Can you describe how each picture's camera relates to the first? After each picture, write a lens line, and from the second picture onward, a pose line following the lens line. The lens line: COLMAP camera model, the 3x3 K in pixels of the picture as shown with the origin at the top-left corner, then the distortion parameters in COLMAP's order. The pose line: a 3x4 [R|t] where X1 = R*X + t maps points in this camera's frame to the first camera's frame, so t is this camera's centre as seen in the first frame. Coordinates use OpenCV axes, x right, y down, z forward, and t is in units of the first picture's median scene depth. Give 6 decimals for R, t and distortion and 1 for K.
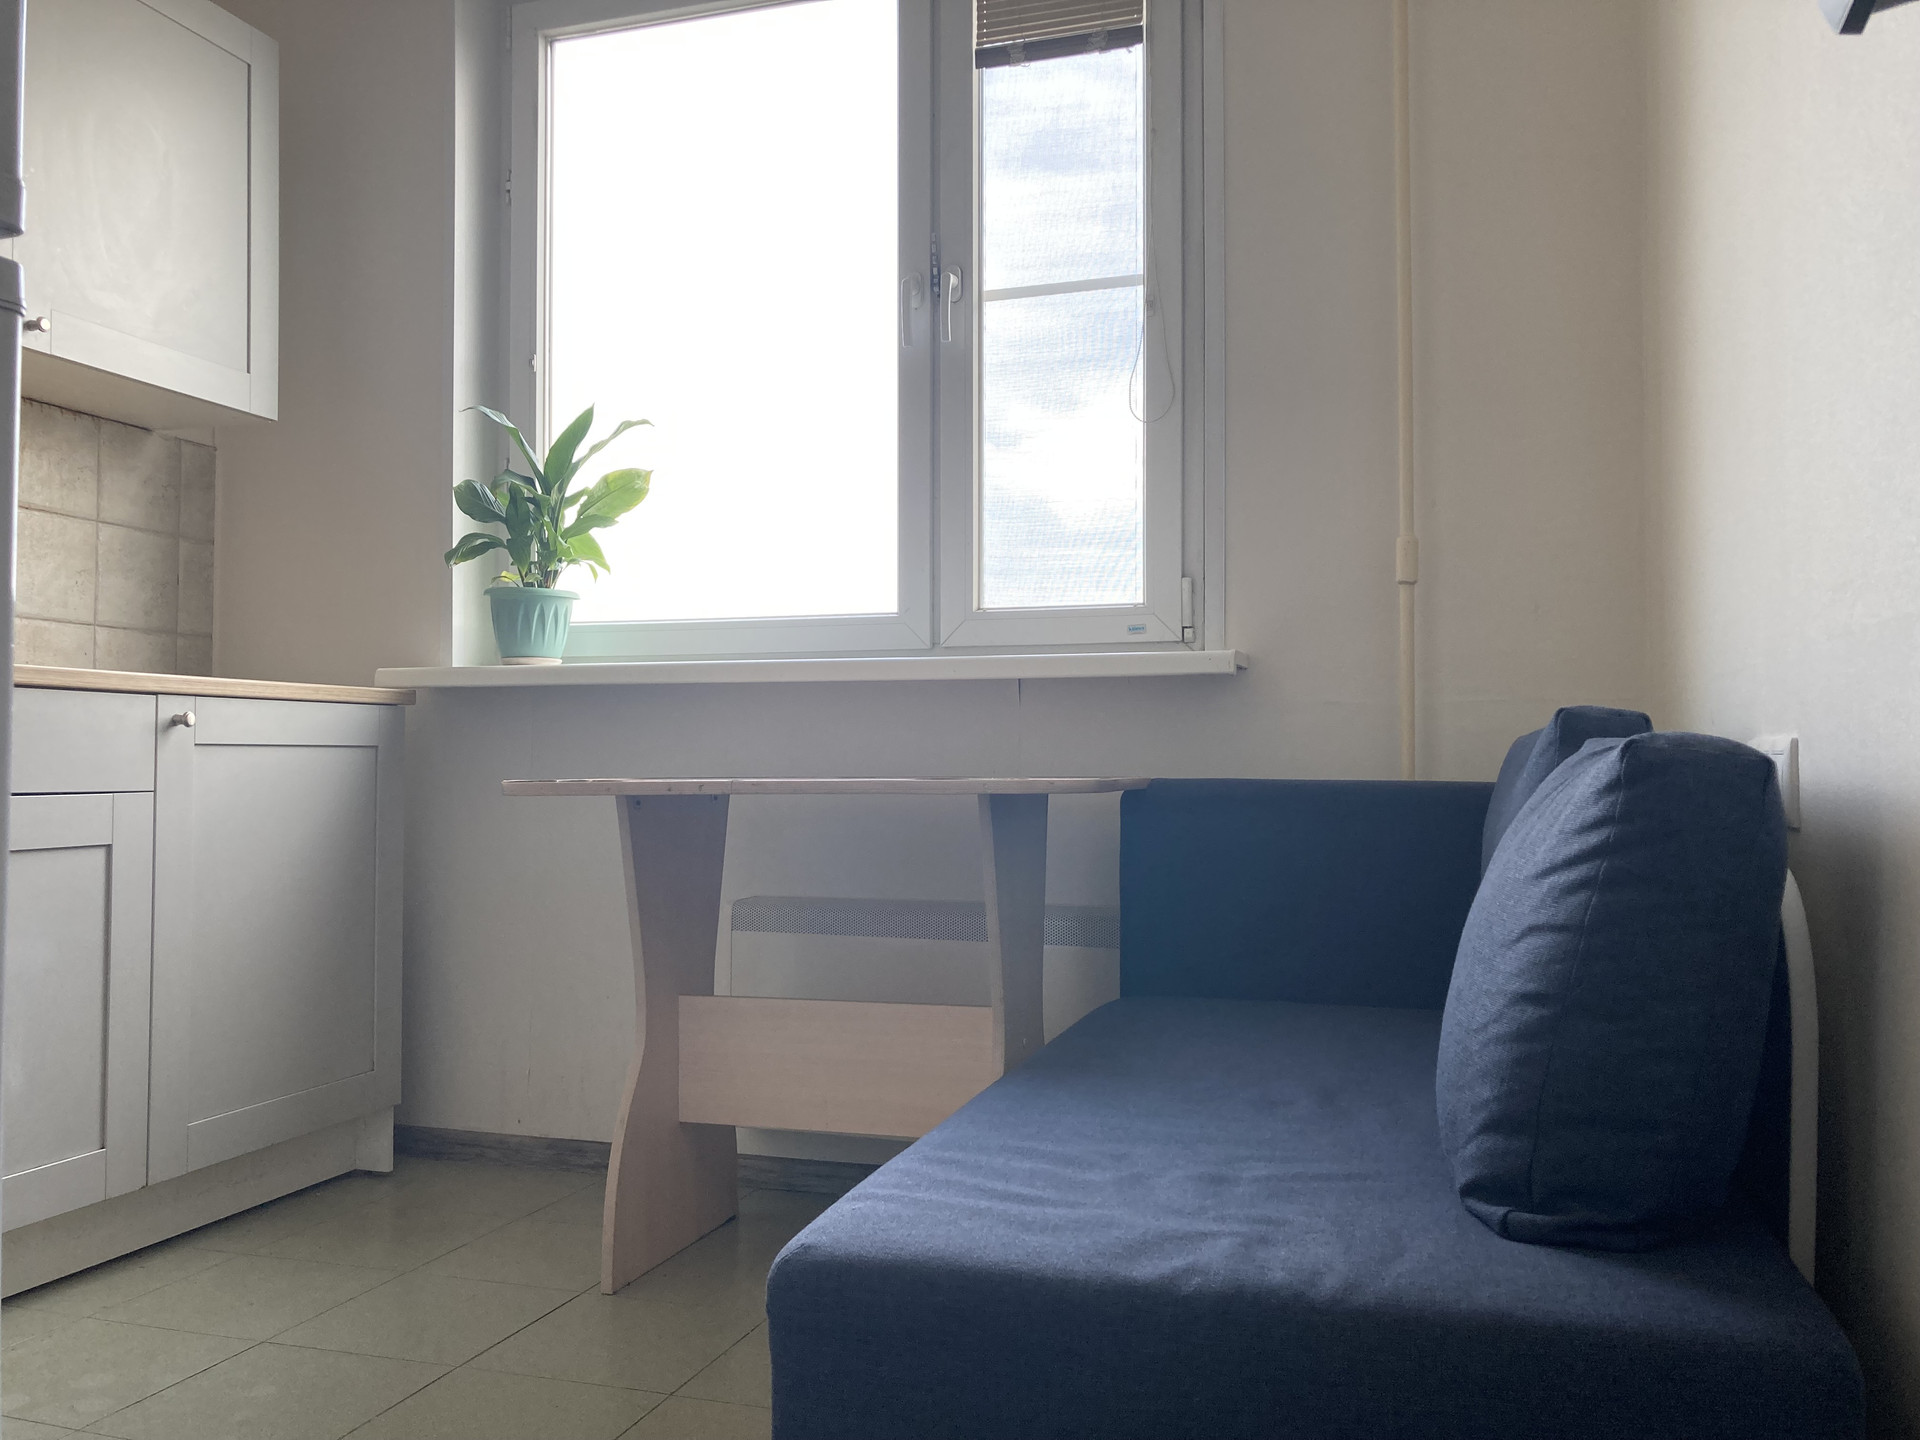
lens RADIAL K [[1574.7, 0, 943.8], [0, 1574.7, 726.5], [0, 0, 1]] dist [0.008501, 0.014196]
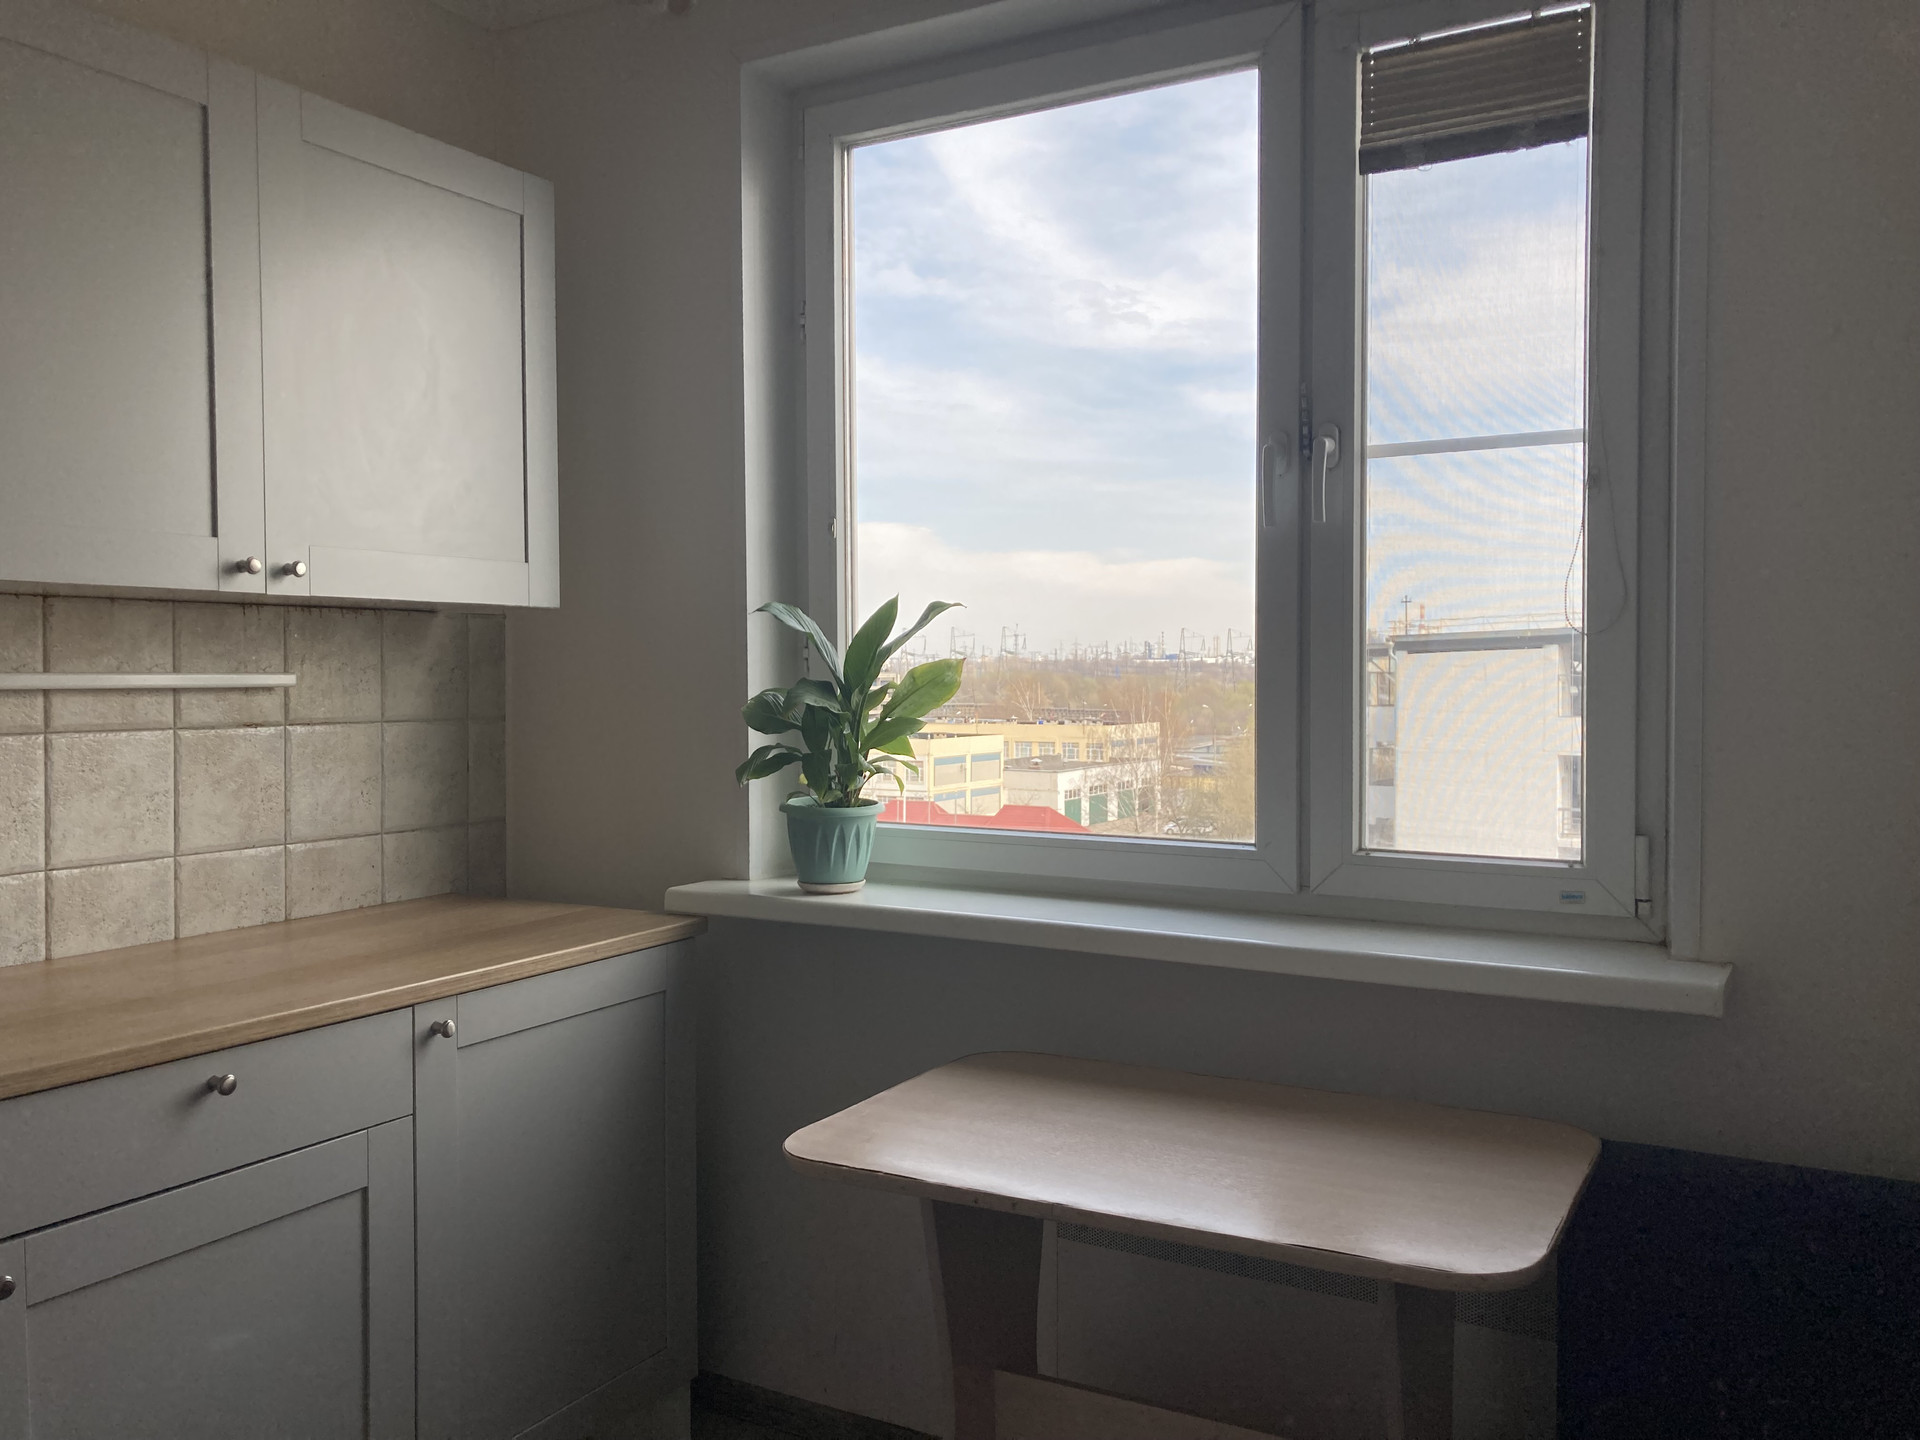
lens RADIAL K [[1574.7, 0, 952.3], [0, 1574.7, 711.0], [0, 0, 1]] dist [0.008501, 0.014196]
pose [[0.978934, 0.000337, -0.204175, -0.017652], [0.009740, 0.998783, 0.048351, -0.183135], [0.203942, -0.049321, 0.977740, 0.165562]]
